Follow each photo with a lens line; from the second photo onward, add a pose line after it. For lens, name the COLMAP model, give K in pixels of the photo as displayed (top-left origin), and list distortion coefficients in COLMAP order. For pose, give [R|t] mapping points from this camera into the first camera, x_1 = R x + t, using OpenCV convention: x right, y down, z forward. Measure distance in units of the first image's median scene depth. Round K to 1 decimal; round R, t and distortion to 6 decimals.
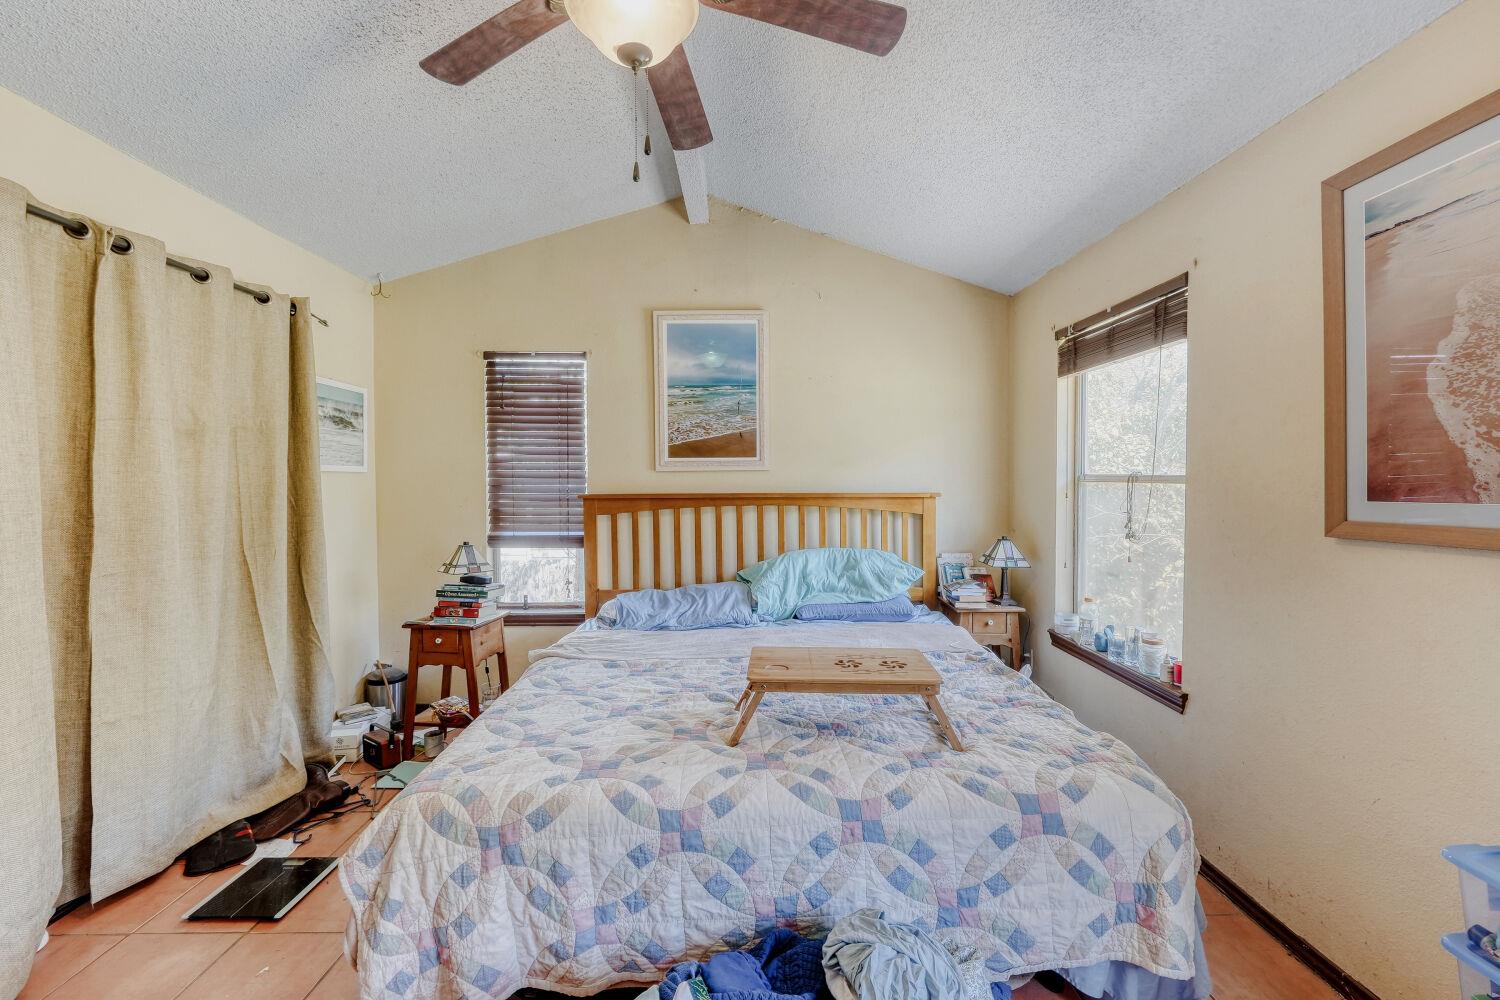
lens RADIAL K [[621.8, 0, 754.1], [0, 621.8, 489.5], [0, 0, 1]] dist [-0.002419, -0.000469]
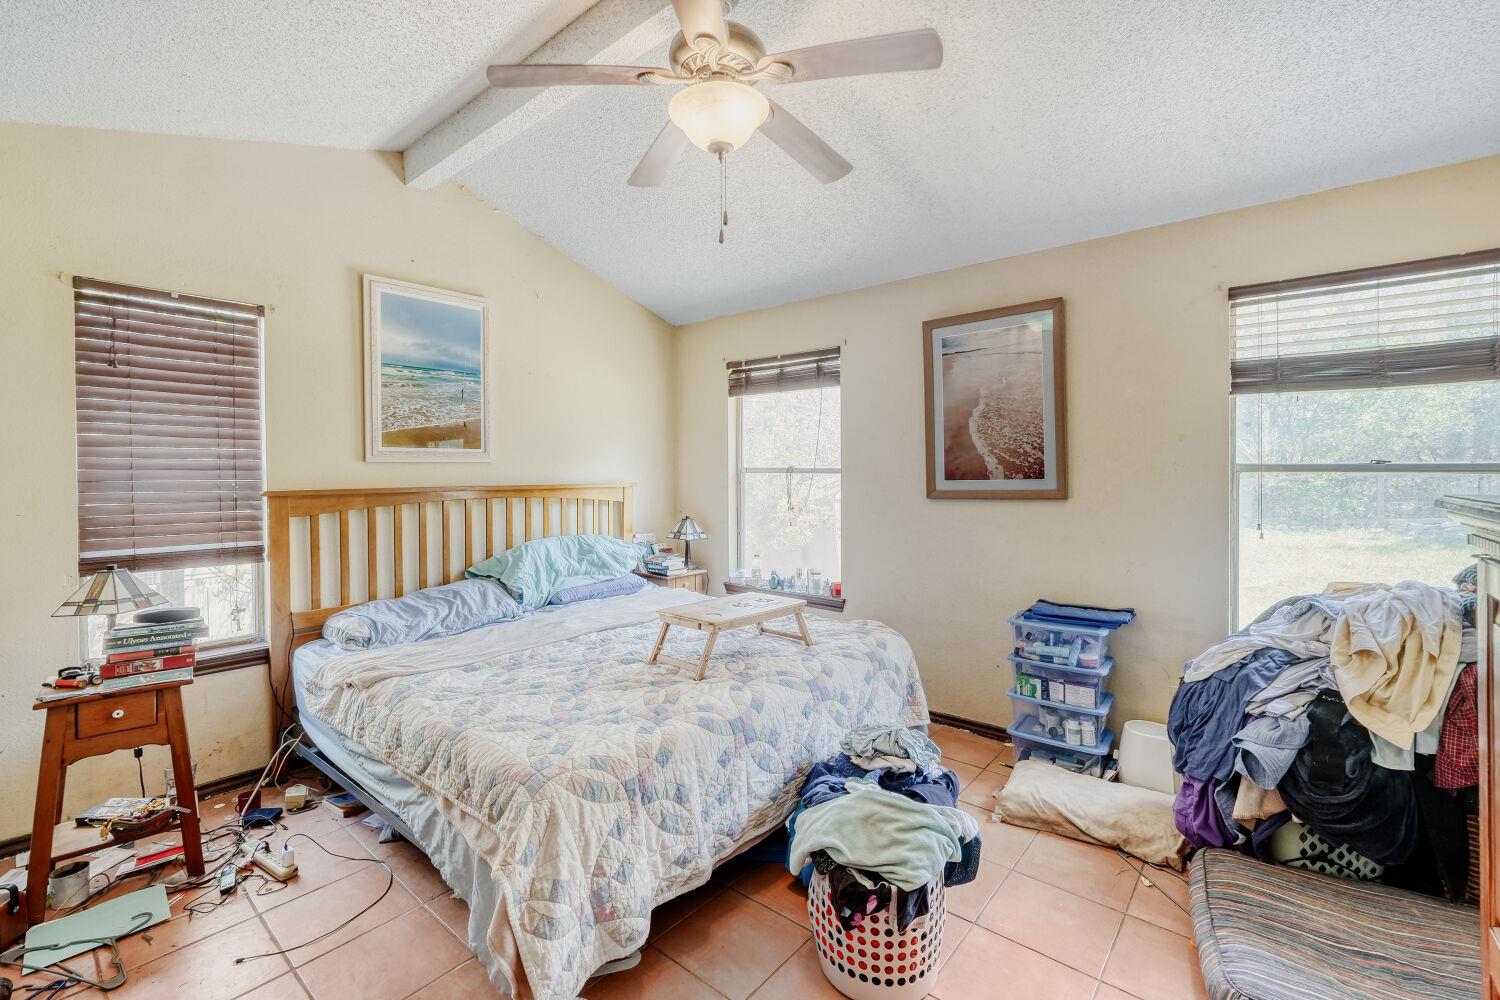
lens RADIAL K [[645.4, 0, 758.7], [0, 645.4, 470.9], [0, 0, 1]] dist [-0.001570, -0.000193]
pose [[0.654714, -0.000104, 0.755877, -0.534742], [0.016227, 0.999771, -0.013919, 0.003784], [-0.755703, 0.021378, 0.654566, 0.023368]]
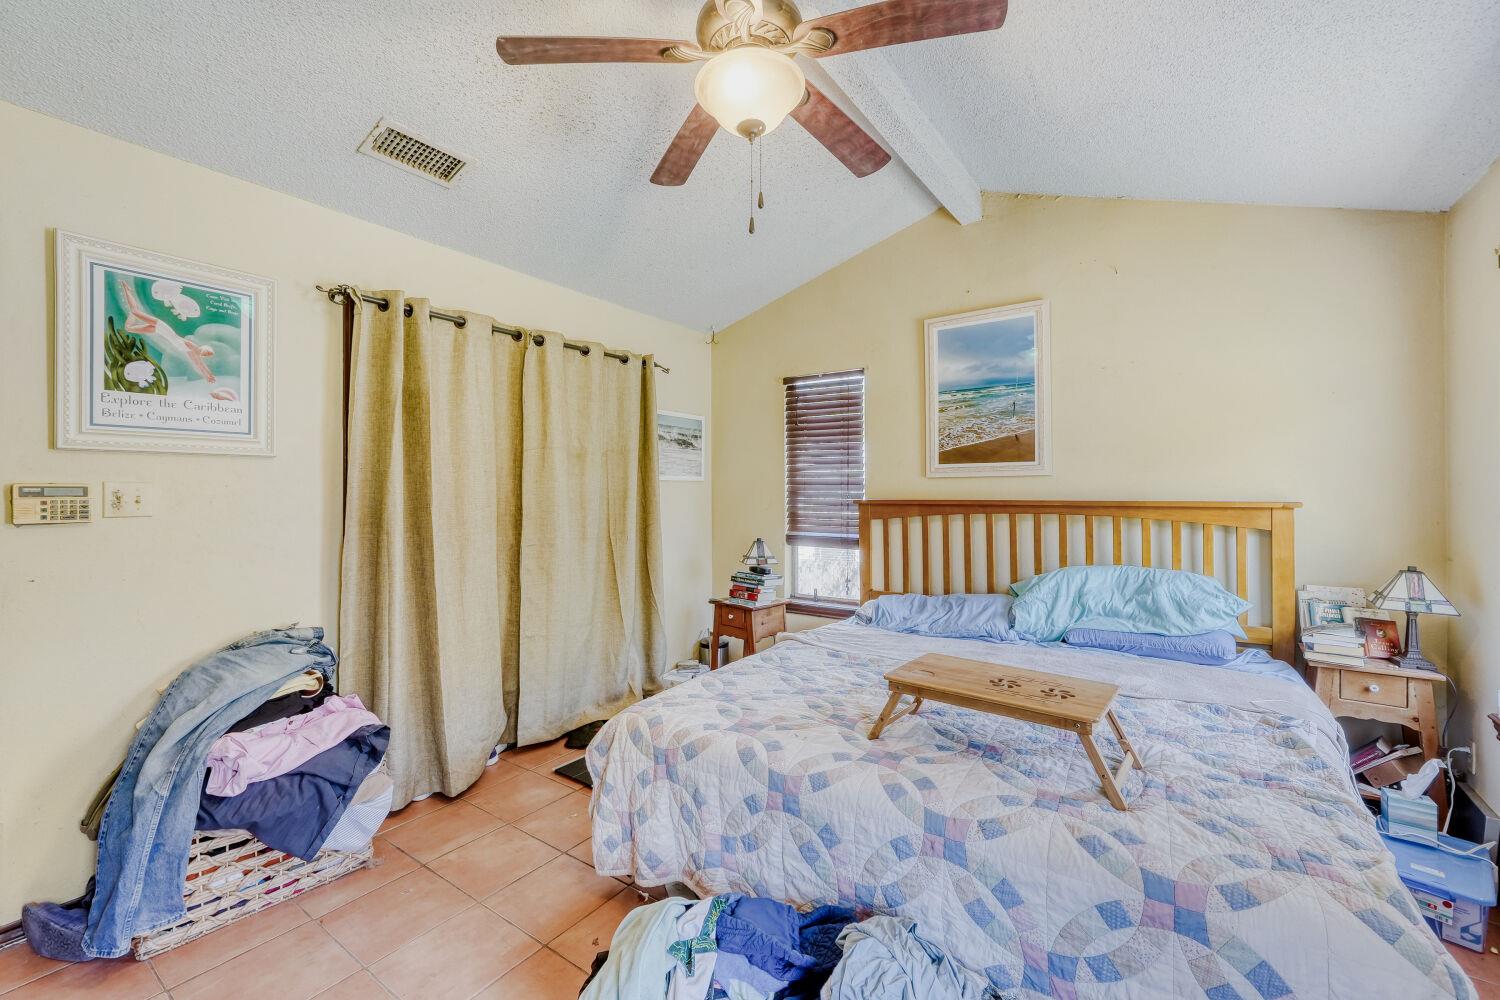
lens RADIAL K [[620.8, 0, 749.2], [0, 620.8, 488.7], [0, 0, 1]] dist [-0.000817, -0.000129]
pose [[0.806100, -0.001835, -0.591777, 0.233599], [-0.007797, 0.999875, -0.013722, 0.005048], [0.591728, 0.015675, 0.805985, 0.019910]]
